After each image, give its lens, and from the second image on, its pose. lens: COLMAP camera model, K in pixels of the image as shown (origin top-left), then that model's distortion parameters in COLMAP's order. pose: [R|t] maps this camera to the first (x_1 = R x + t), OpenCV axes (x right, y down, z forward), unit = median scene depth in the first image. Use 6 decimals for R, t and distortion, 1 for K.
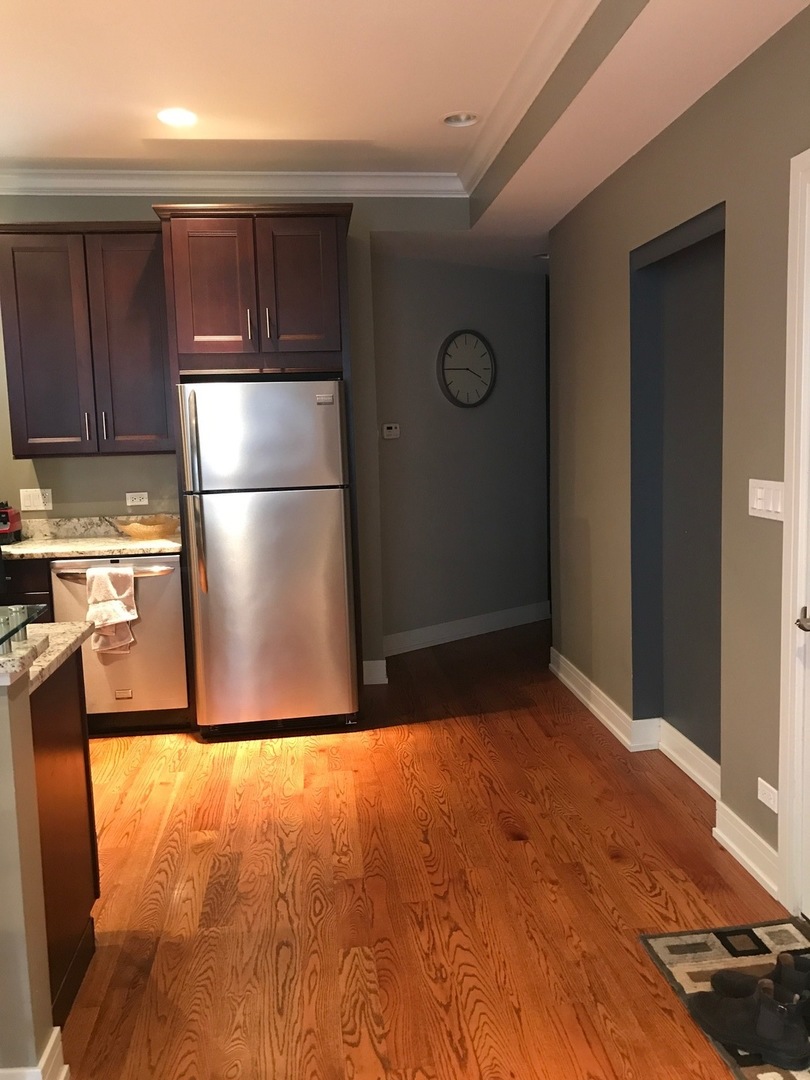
lens RADIAL K [[893.6, 0, 407.4], [0, 893.6, 541.2], [0, 0, 1]] dist [0.027934, -0.008348]
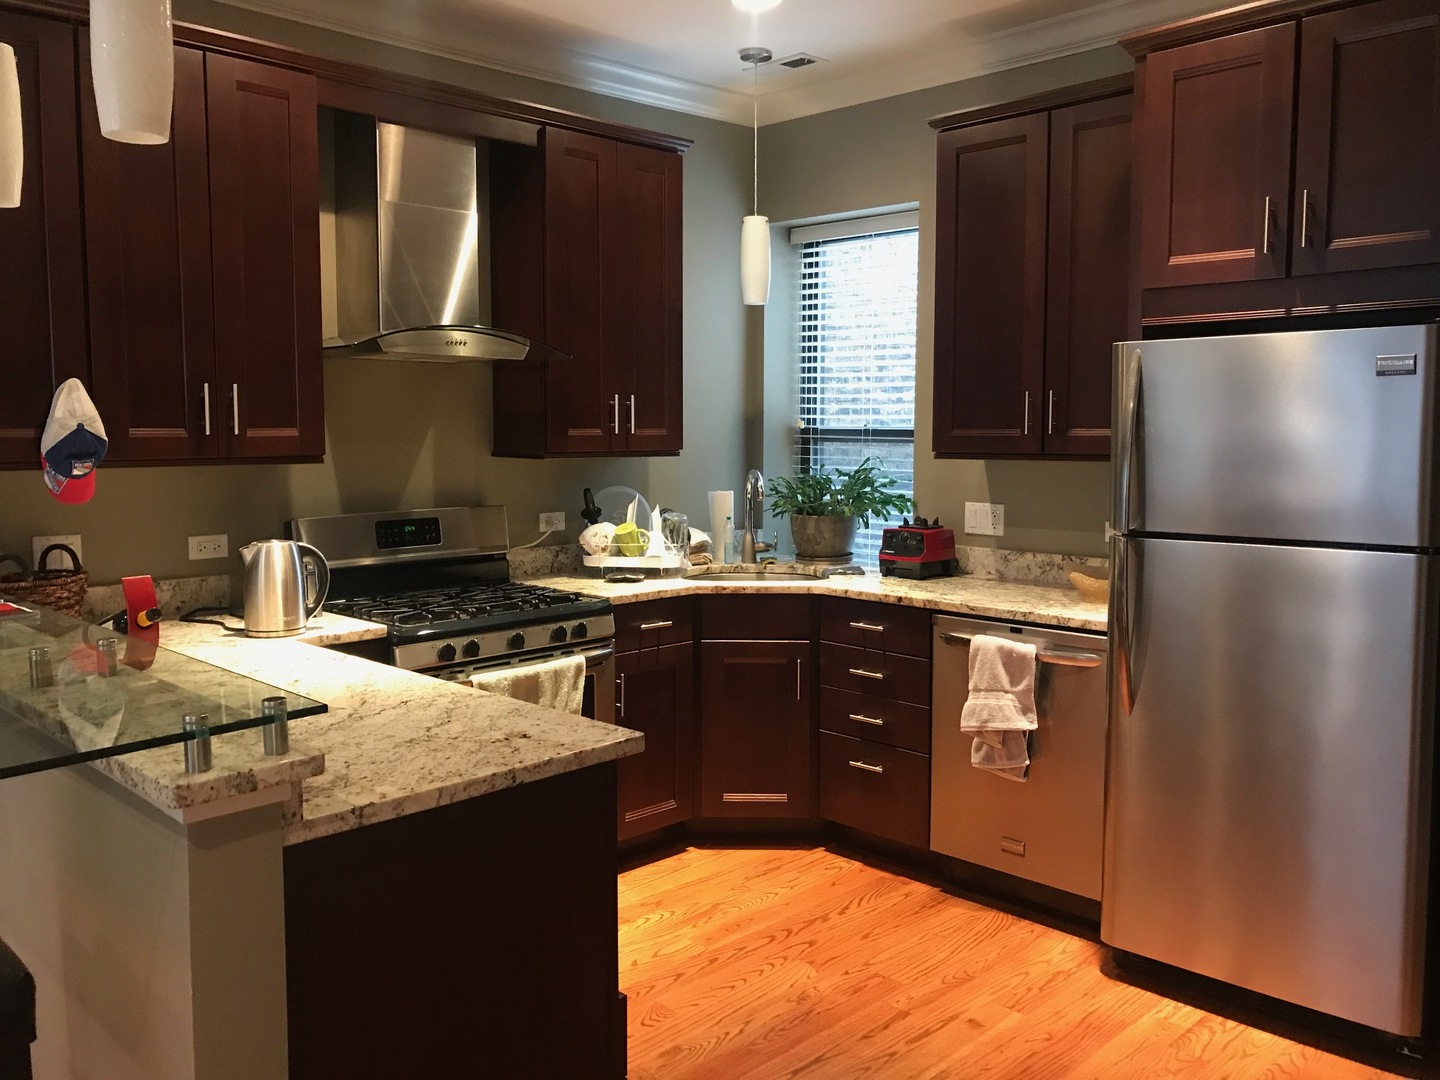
lens RADIAL K [[1191.5, 0, 724.4], [0, 1191.5, 531.8], [0, 0, 1]] dist [0.027934, -0.008348]
pose [[0.635100, 0.099007, -0.766058, 0.170021], [-0.118923, 0.992460, 0.029674, -0.045284], [0.763220, 0.072256, 0.642086, 0.312956]]
